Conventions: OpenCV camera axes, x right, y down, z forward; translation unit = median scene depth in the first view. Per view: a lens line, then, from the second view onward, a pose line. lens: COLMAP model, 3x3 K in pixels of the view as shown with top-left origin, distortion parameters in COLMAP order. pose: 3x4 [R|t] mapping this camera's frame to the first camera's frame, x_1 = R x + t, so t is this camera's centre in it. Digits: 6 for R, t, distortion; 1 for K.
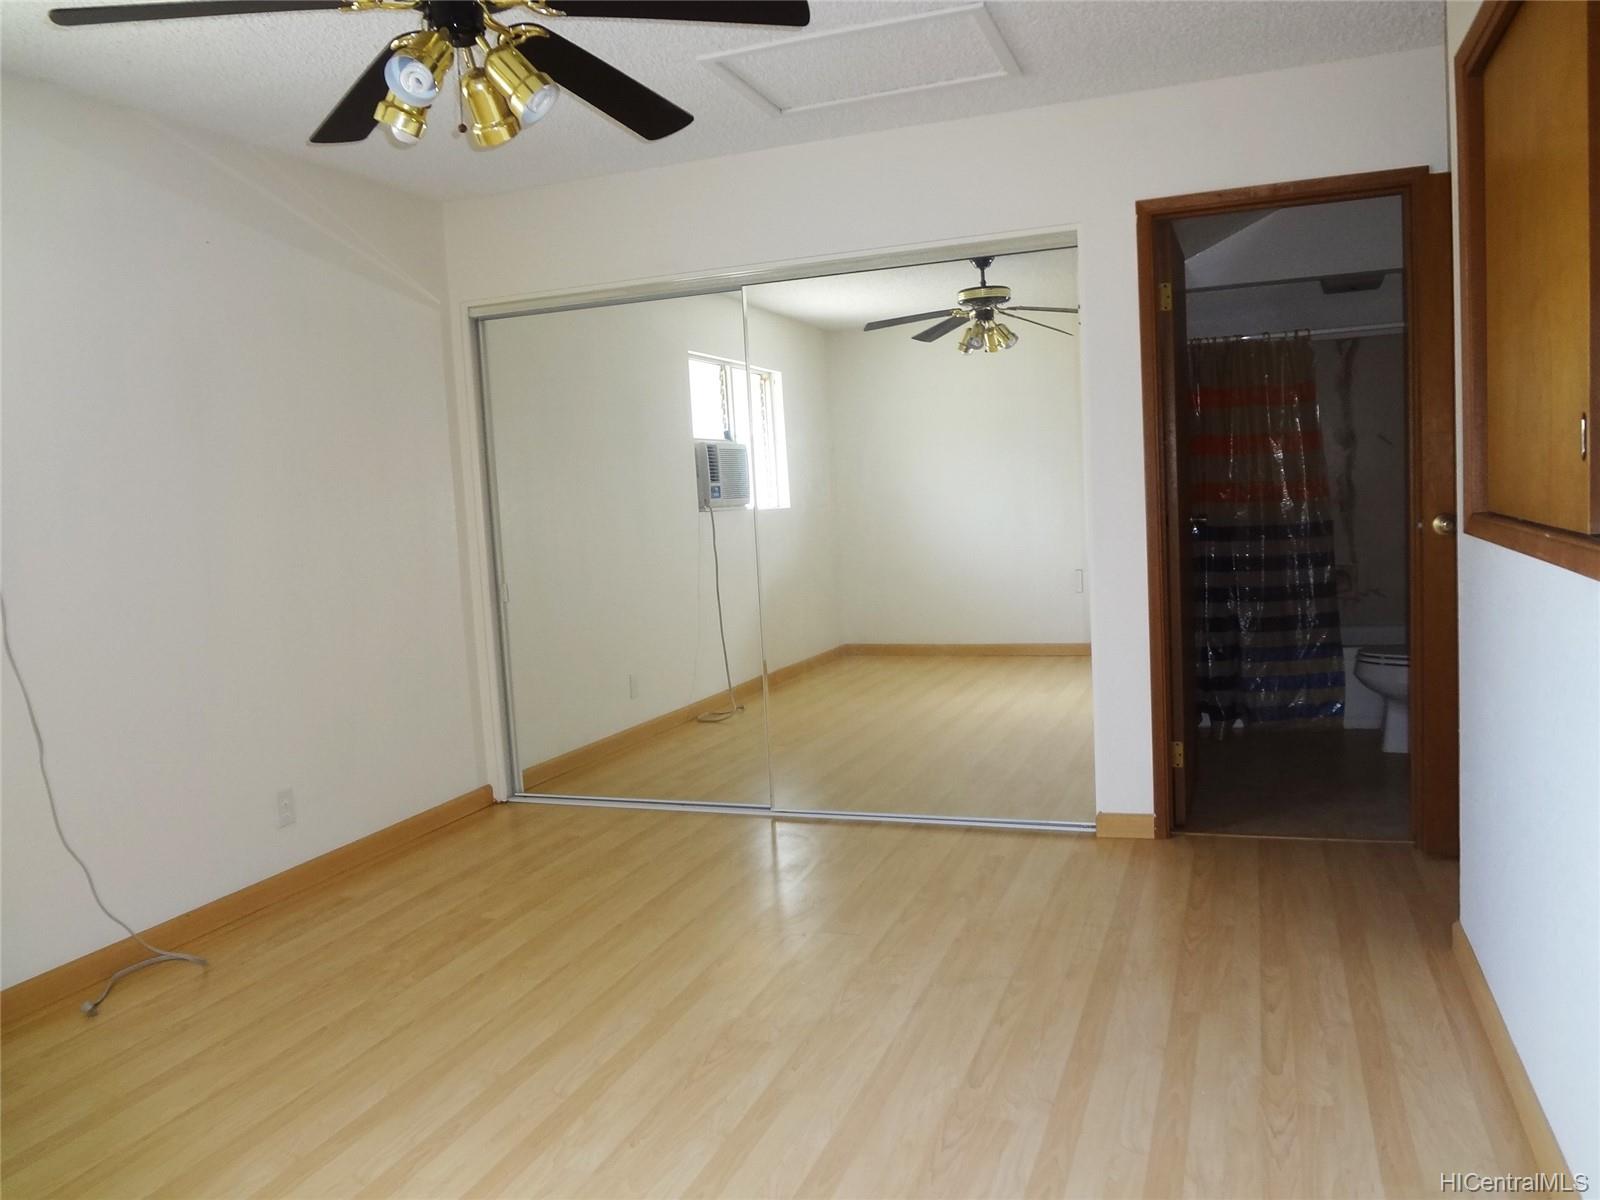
lens RADIAL K [[1182.3, 0, 800.0], [0, 1182.3, 600.0], [0, 0, 1]] dist [-0.046108, 0.006102]
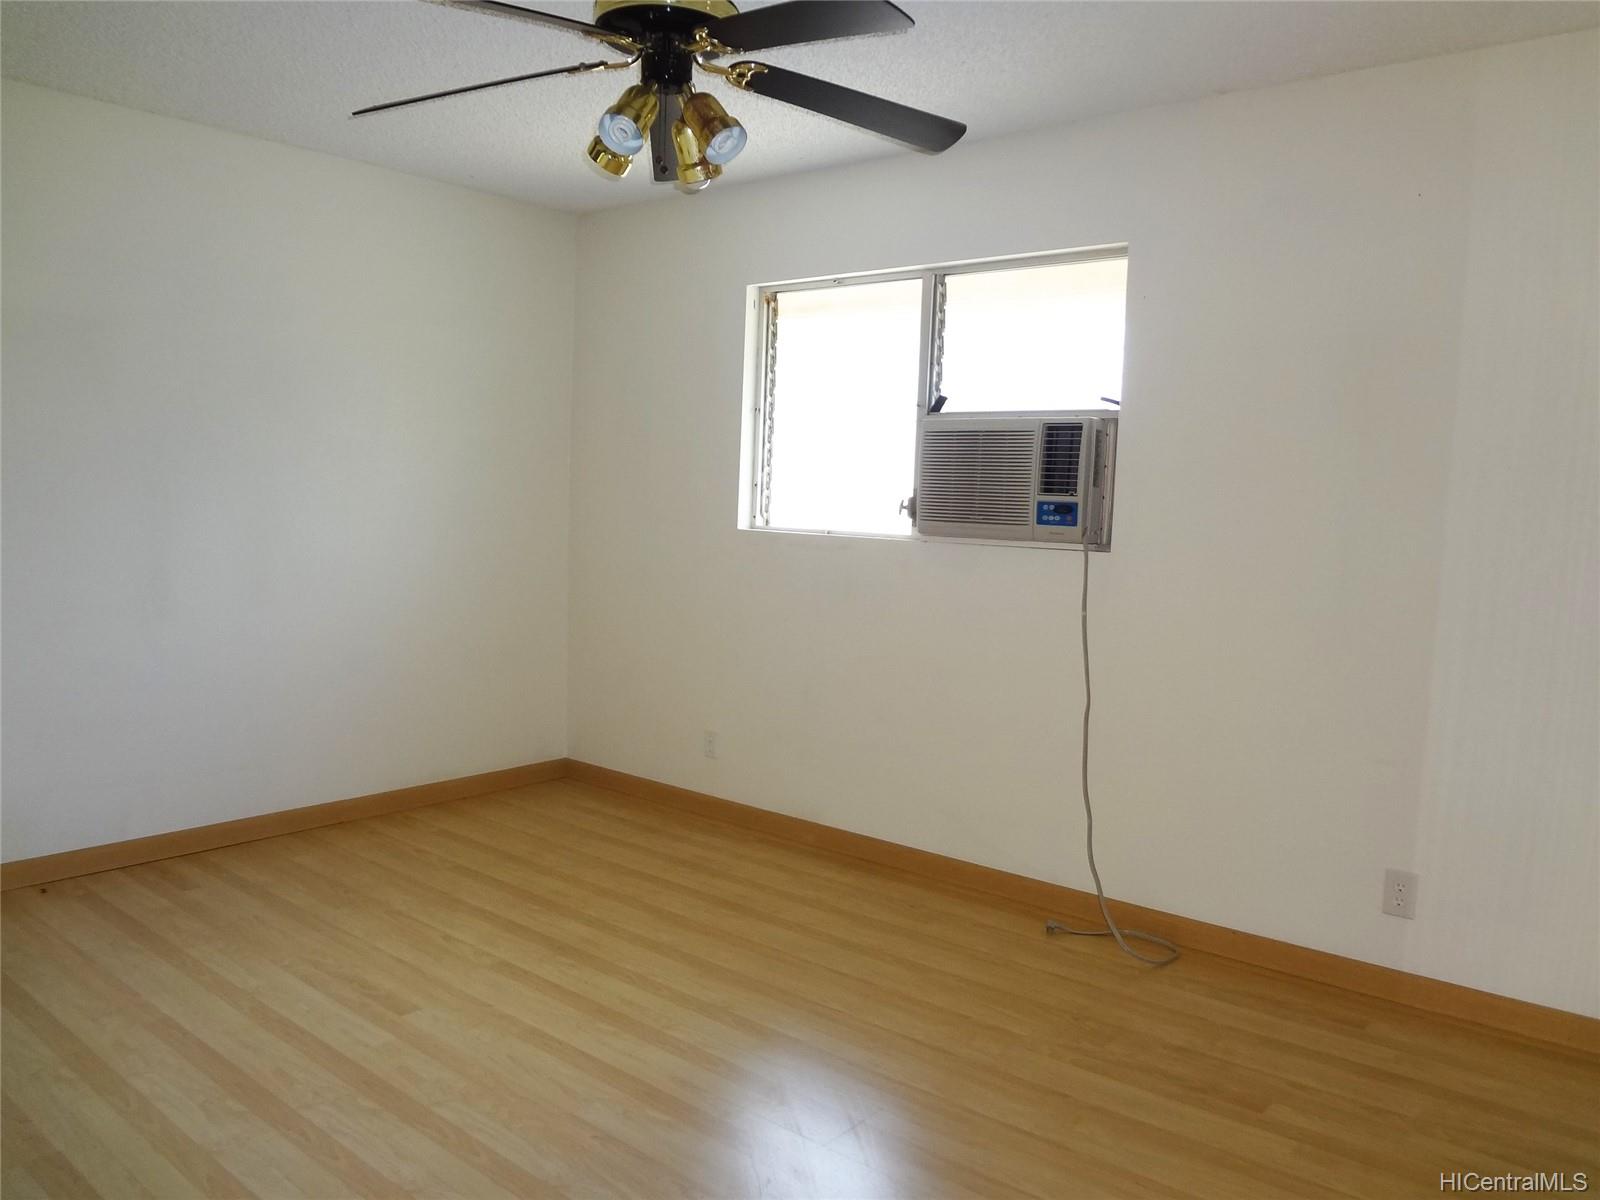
lens RADIAL K [[1182.3, 0, 800.0], [0, 1182.3, 600.0], [0, 0, 1]] dist [-0.046108, 0.006102]
pose [[-0.329820, 0.121335, -0.936214, 0.555381], [-0.108181, 0.980316, 0.165162, -0.138658], [0.937825, 0.155754, -0.310201, 1.157080]]
